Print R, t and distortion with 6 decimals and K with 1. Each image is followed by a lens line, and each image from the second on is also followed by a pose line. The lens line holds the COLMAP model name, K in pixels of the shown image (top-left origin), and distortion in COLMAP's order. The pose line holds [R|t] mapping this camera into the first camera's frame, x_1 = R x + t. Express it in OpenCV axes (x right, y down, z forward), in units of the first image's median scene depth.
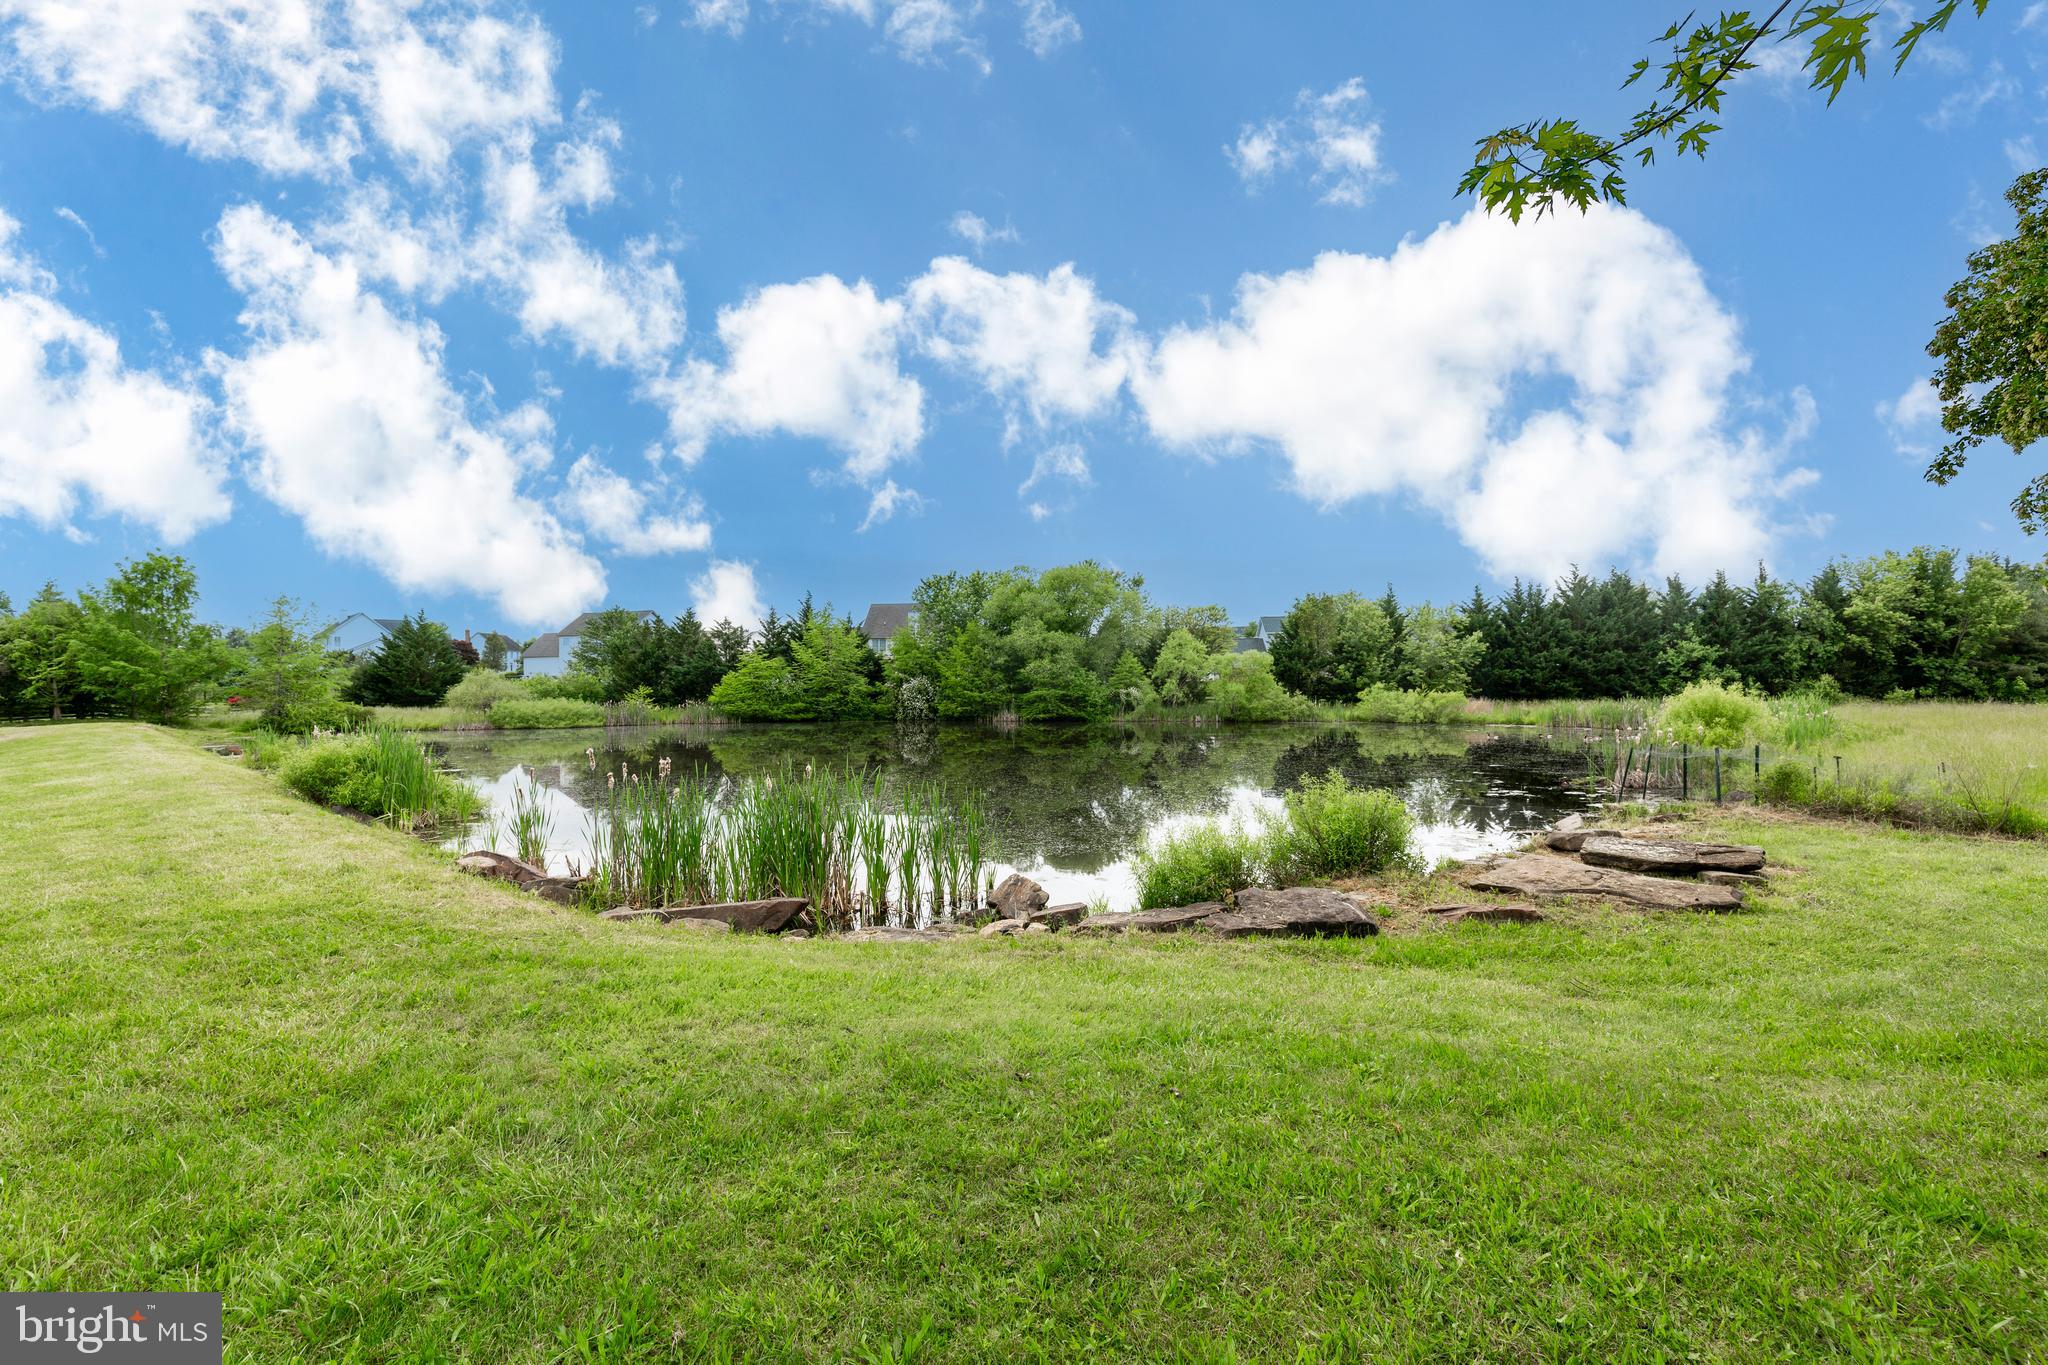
lens RADIAL K [[939.6, 0, 1025.6], [0, 939.6, 685.2], [0, 0, 1]] dist [-0.009072, 0.000176]
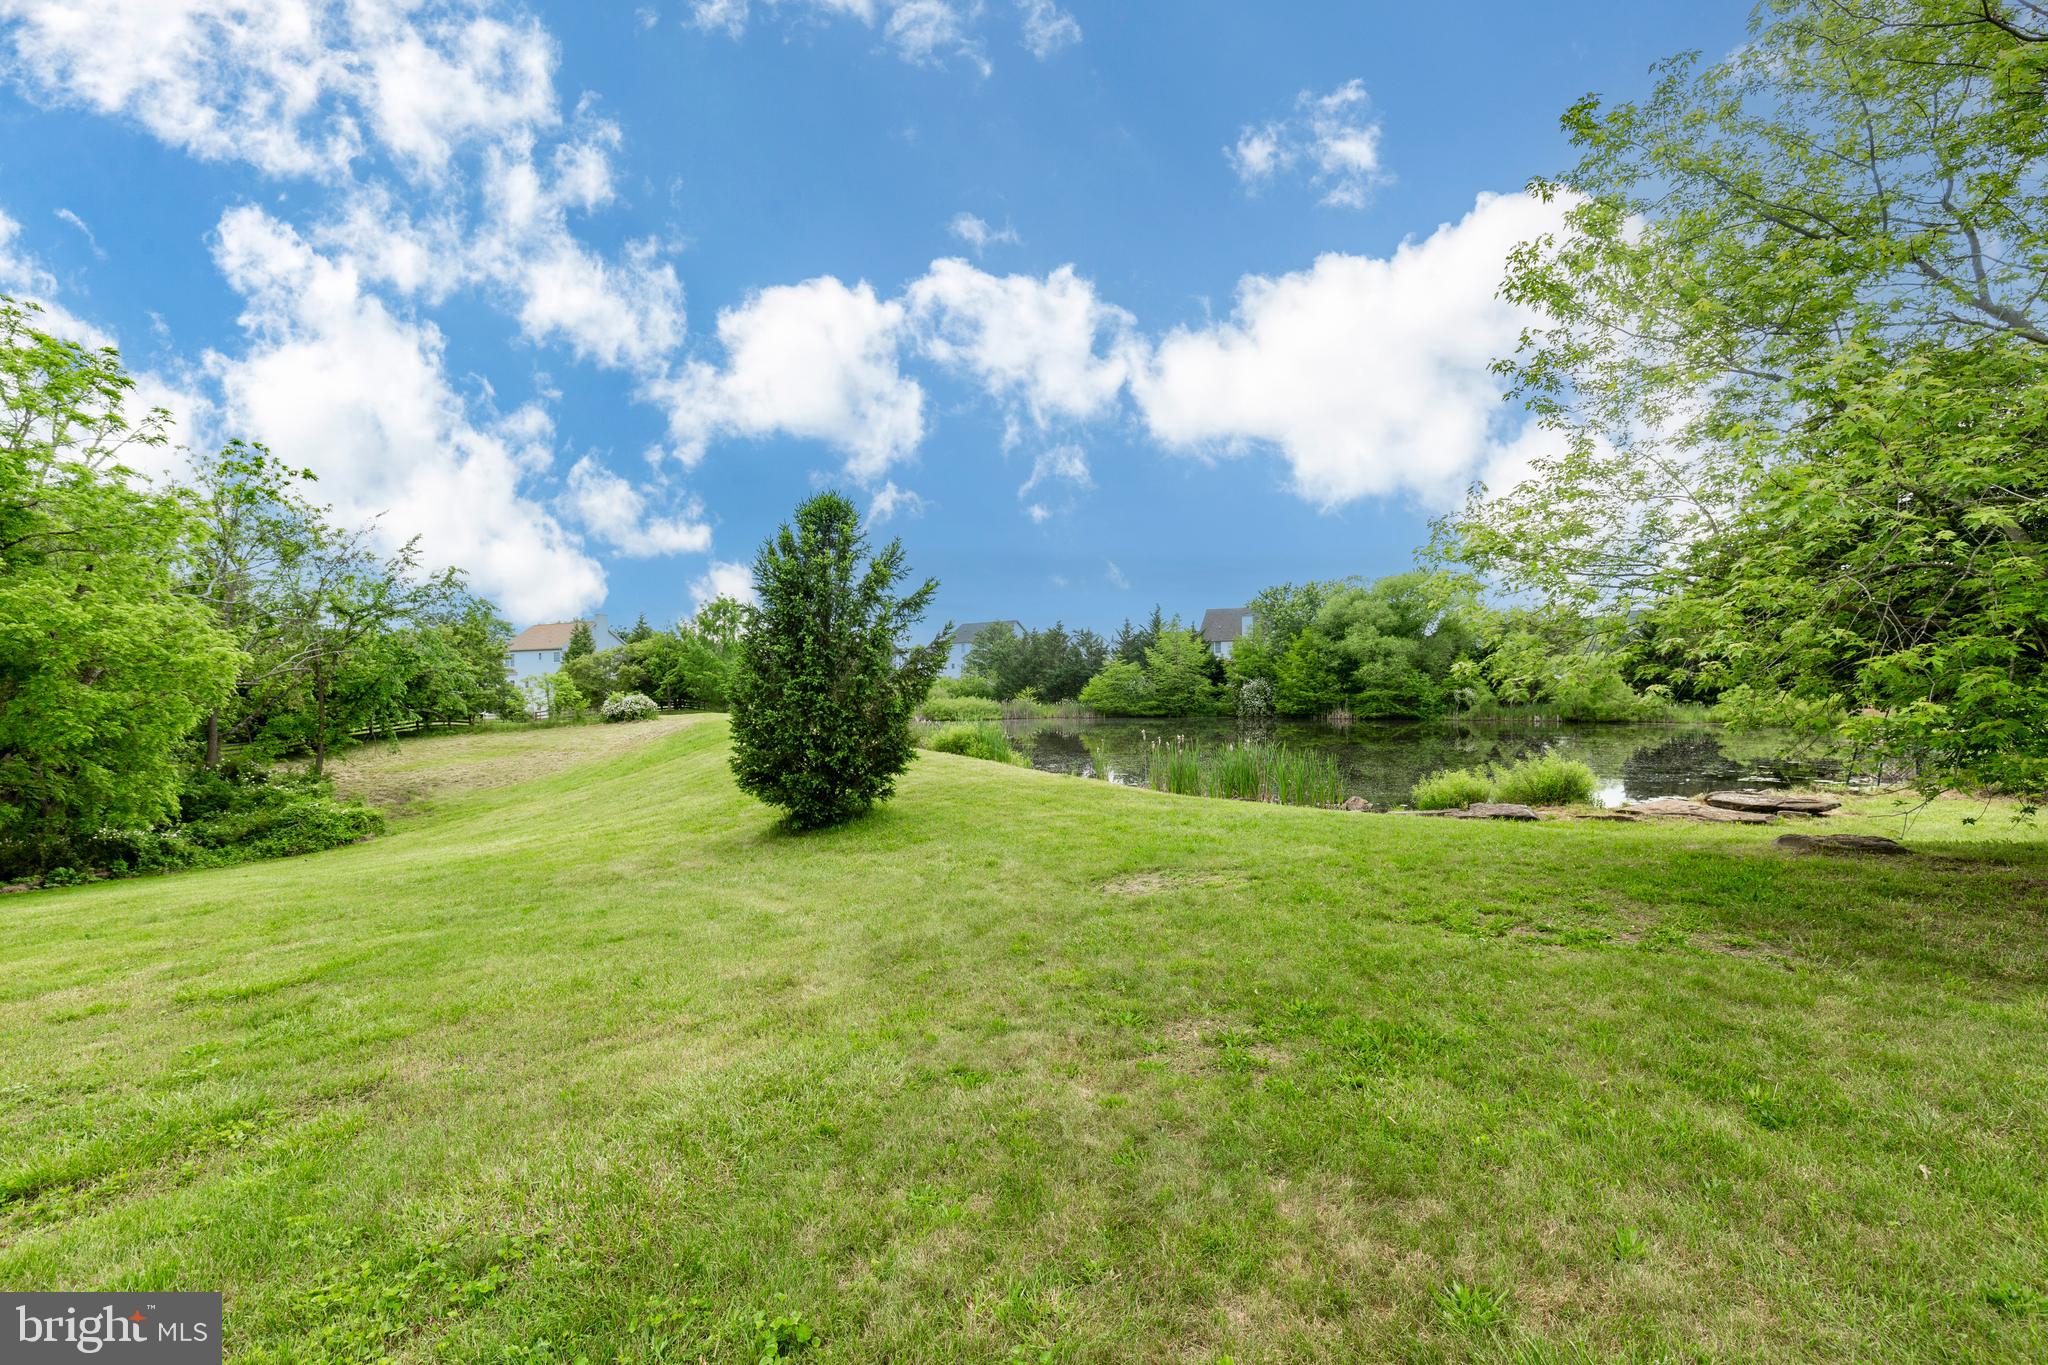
lens RADIAL K [[939.6, 0, 1002.6], [0, 939.6, 680.7], [0, 0, 1]] dist [-0.009072, 0.000176]
pose [[0.934426, -0.002844, -0.356145, 0.001449], [0.002562, 0.999996, -0.001262, -0.005787], [0.356147, 0.000266, 0.934430, -0.162893]]
